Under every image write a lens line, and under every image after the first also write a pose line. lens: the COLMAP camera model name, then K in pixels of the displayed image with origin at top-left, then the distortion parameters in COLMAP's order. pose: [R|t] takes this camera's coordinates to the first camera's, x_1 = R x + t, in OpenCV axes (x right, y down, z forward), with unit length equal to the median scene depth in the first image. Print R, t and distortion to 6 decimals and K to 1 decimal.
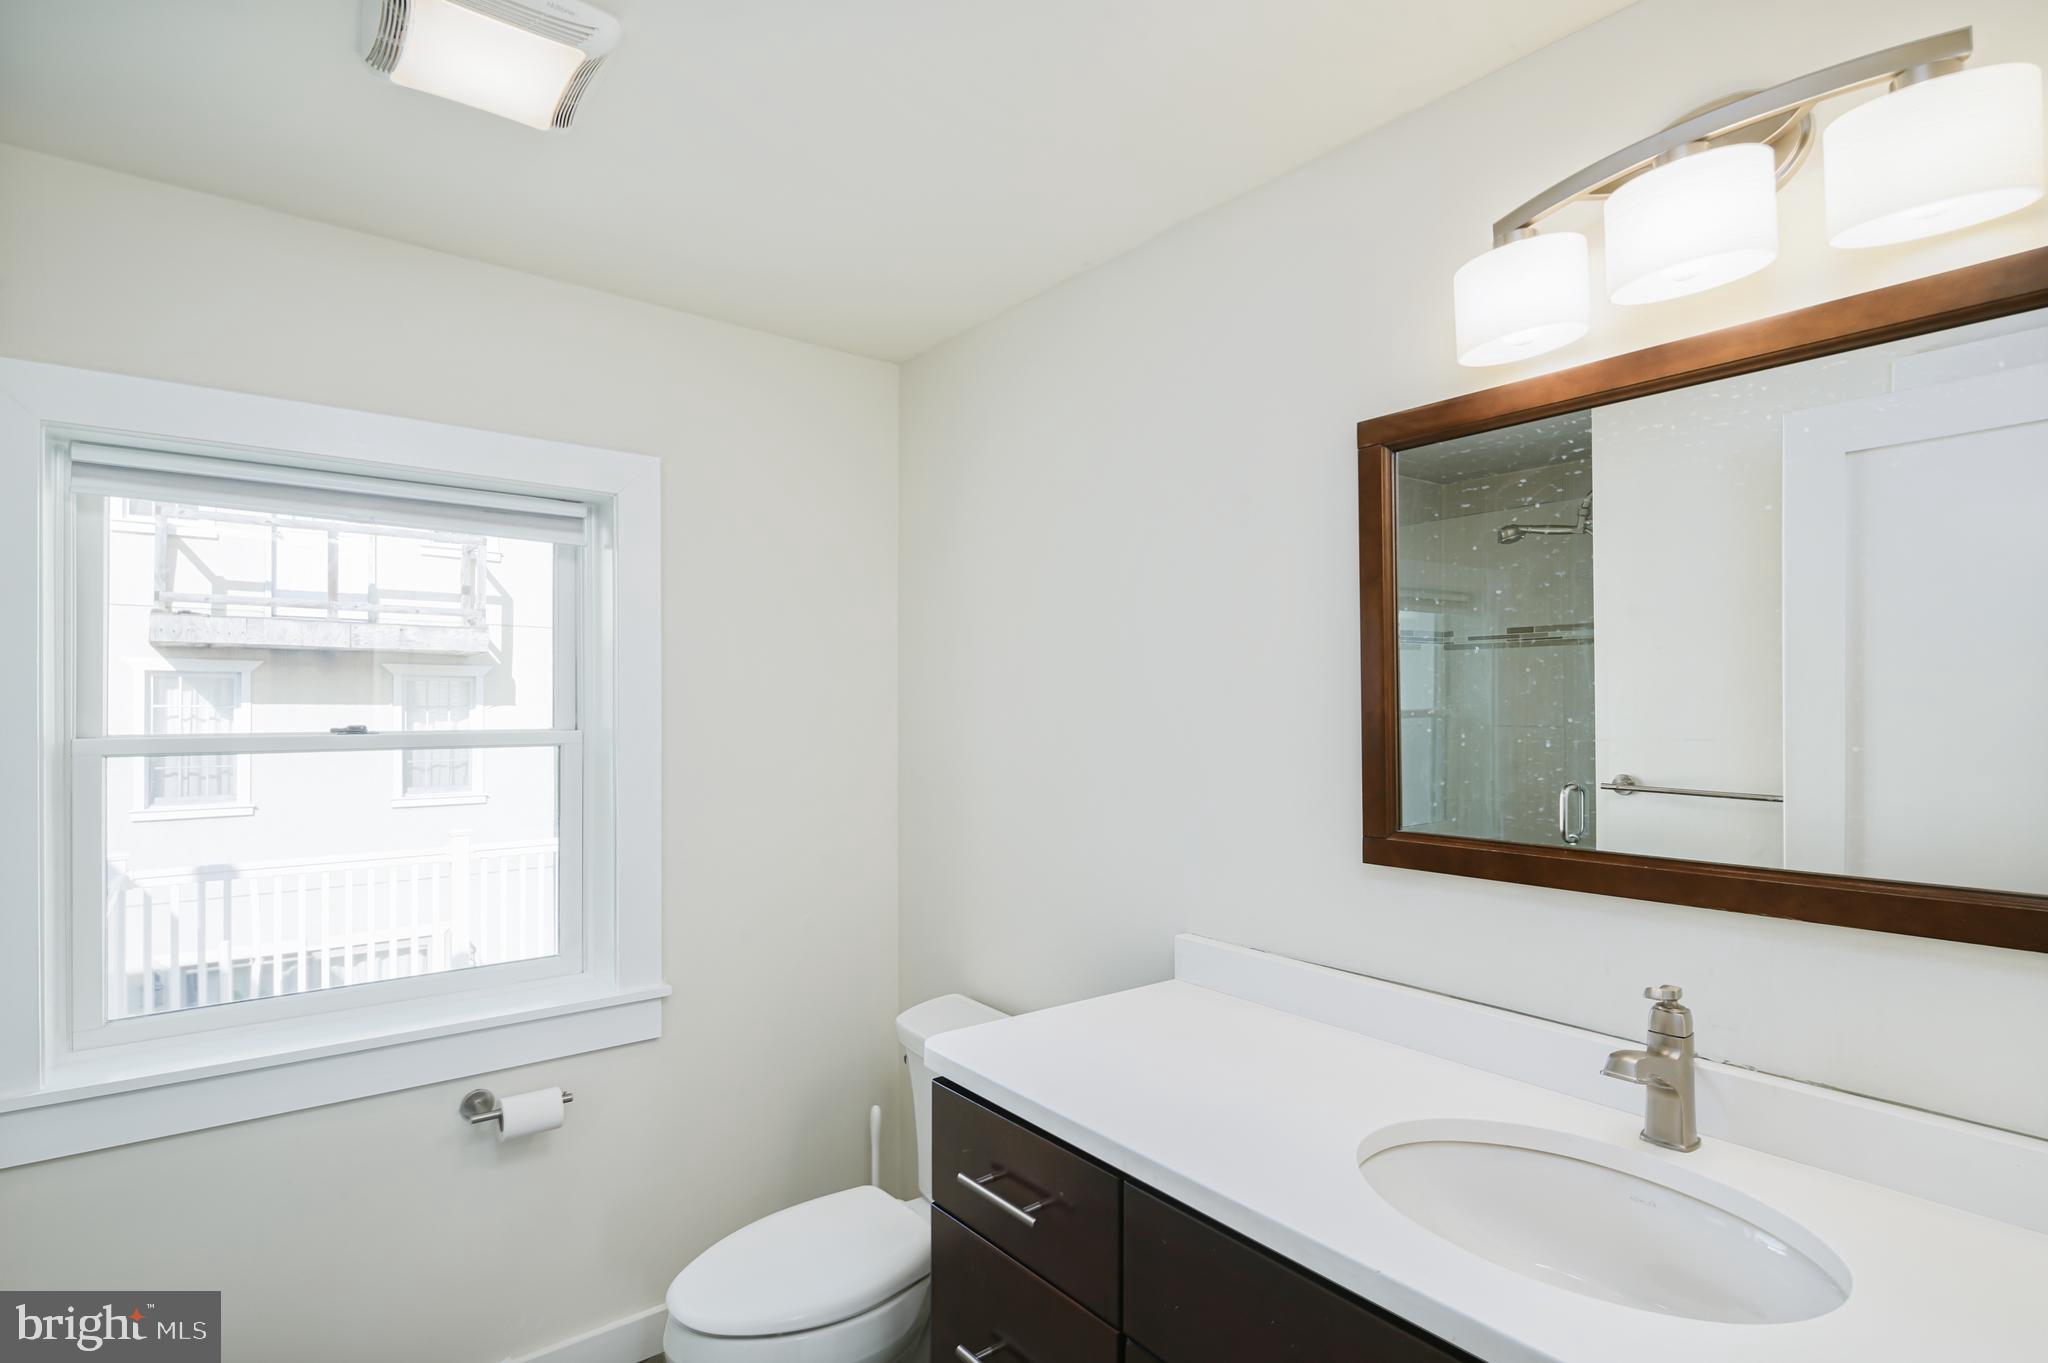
lens RADIAL K [[999.3, 0, 1003.6], [0, 999.3, 704.9], [0, 0, 1]] dist [-0.000236, -0.000204]
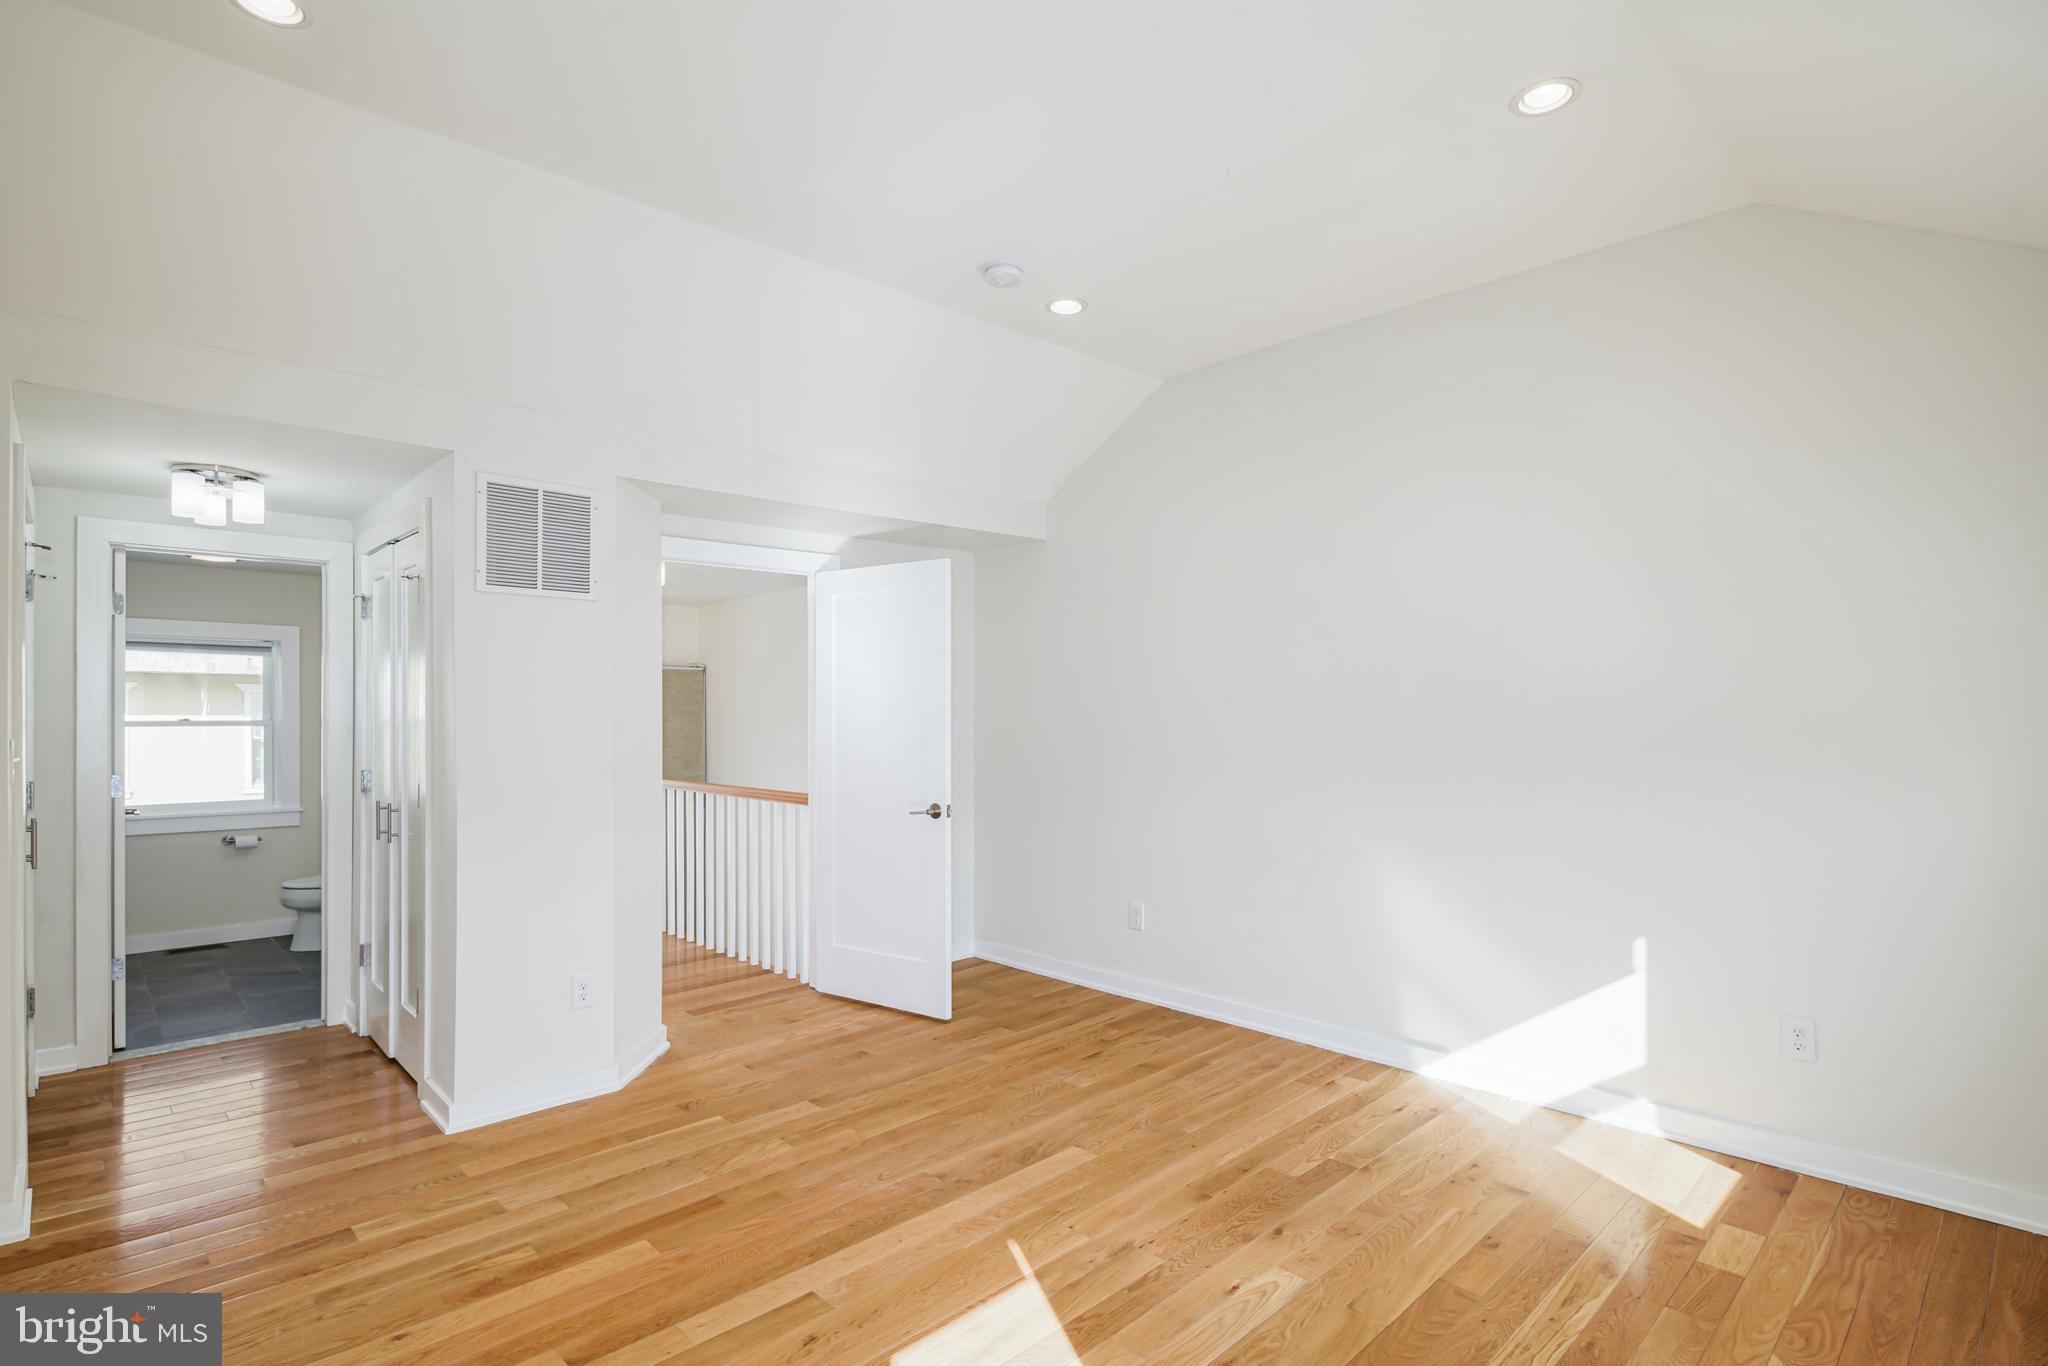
lens RADIAL K [[999.3, 0, 1003.6], [0, 999.3, 706.4], [0, 0, 1]] dist [-0.000236, -0.000204]
pose [[0.996569, -0.003742, 0.082687, 0.303571], [0.004460, 0.999954, -0.008498, 0.004158], [-0.082651, 0.008837, 0.996539, -0.430064]]
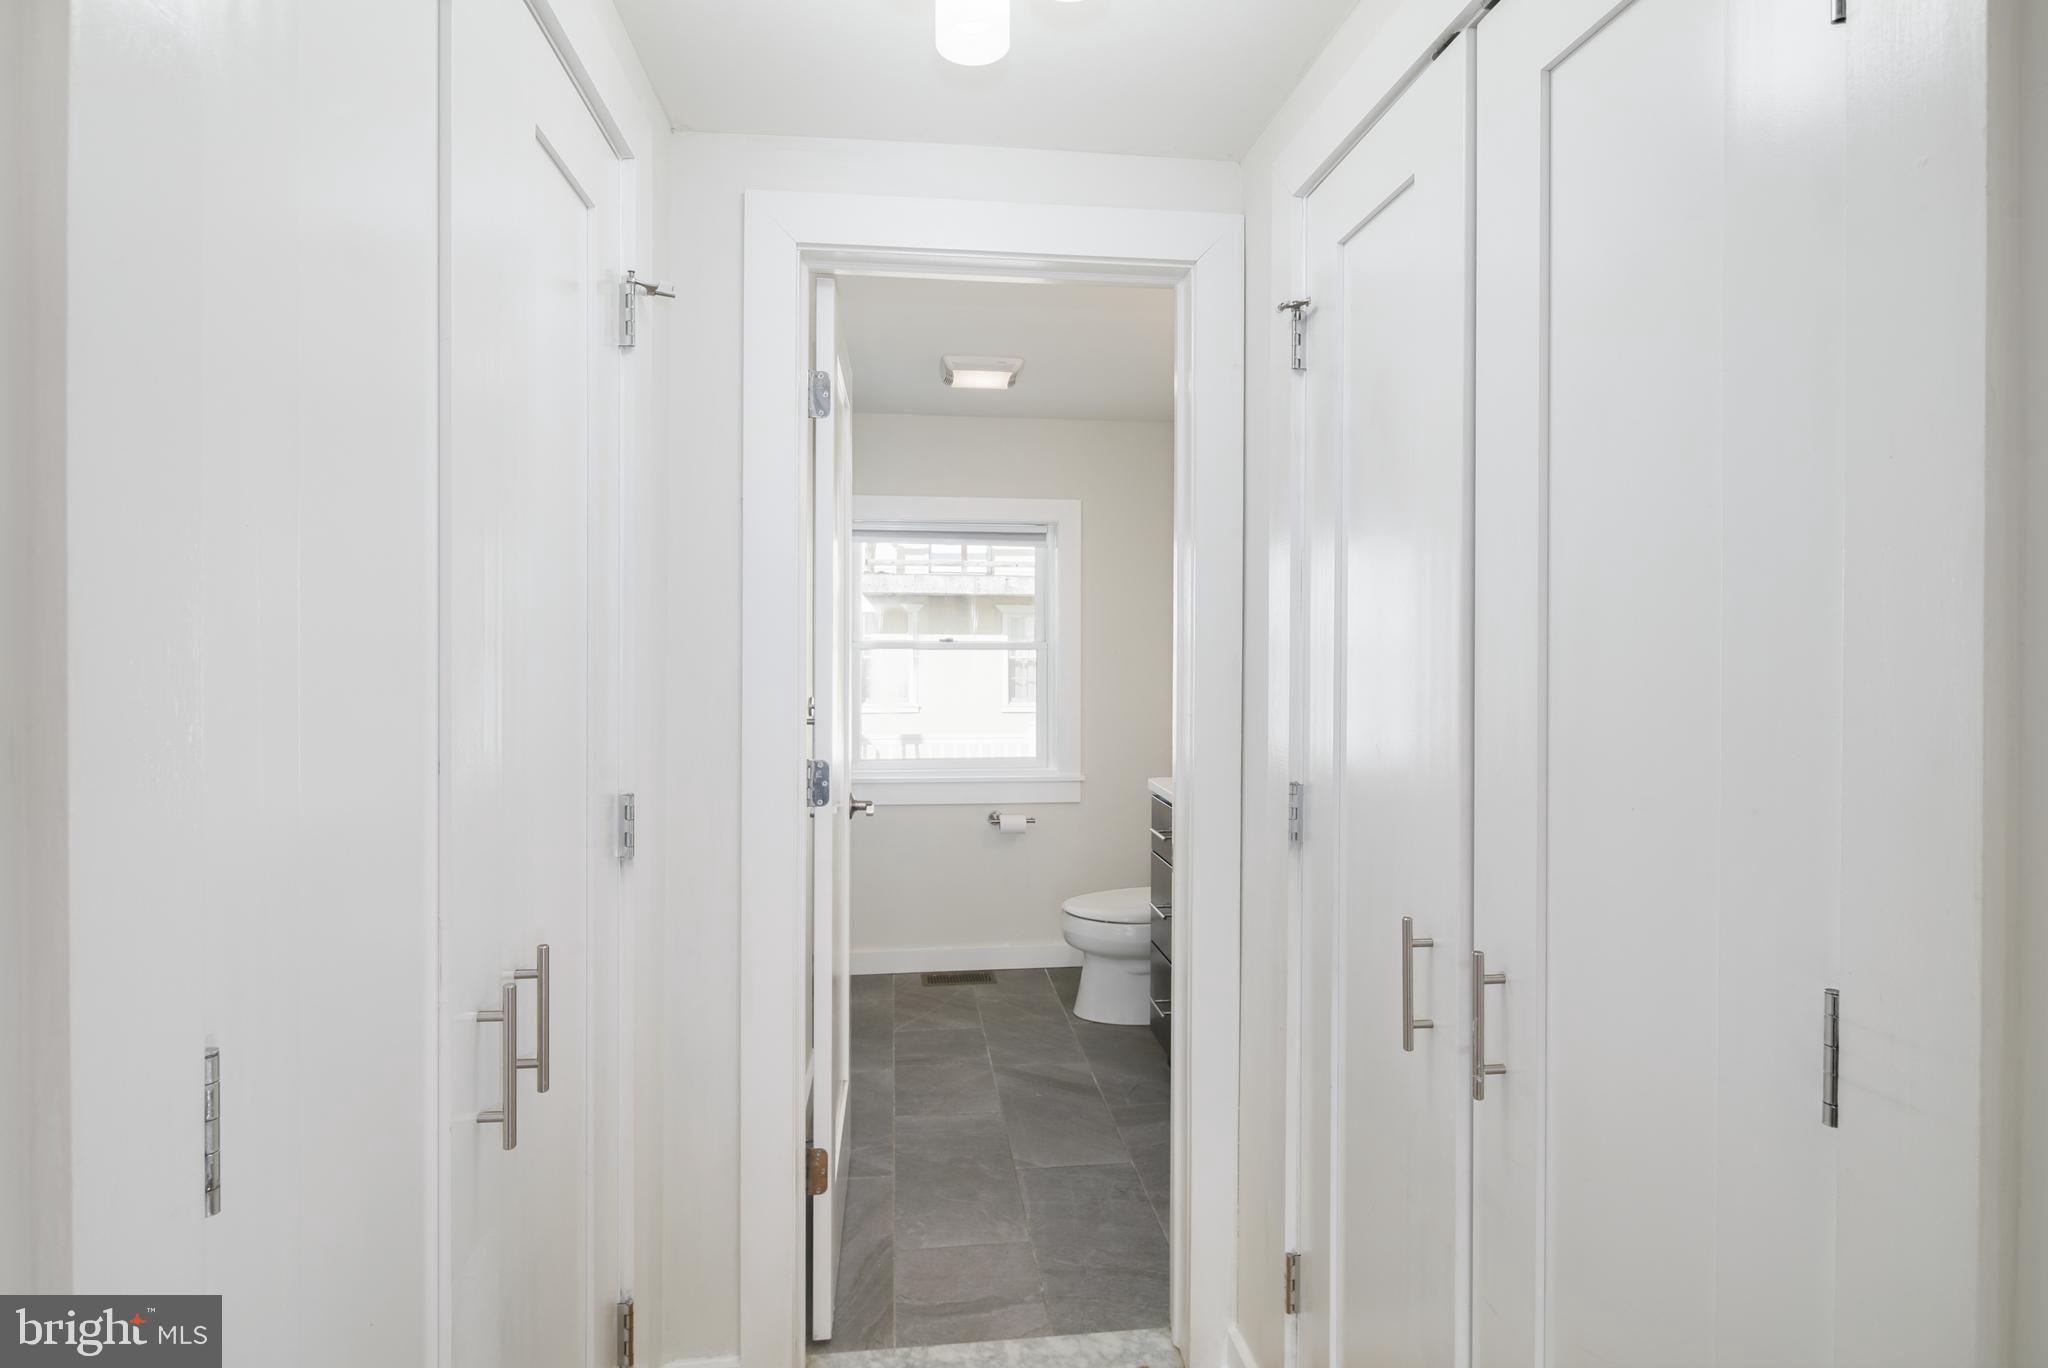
lens RADIAL K [[997.6, 0, 1002.2], [0, 997.6, 648.7], [0, 0, 1]] dist [-0.000097, -0.000450]
pose [[0.845580, 0.008937, -0.533774, 0.113464], [-0.004000, 0.999938, 0.010405, 0.003867], [0.533834, -0.006664, 0.845563, -0.143943]]
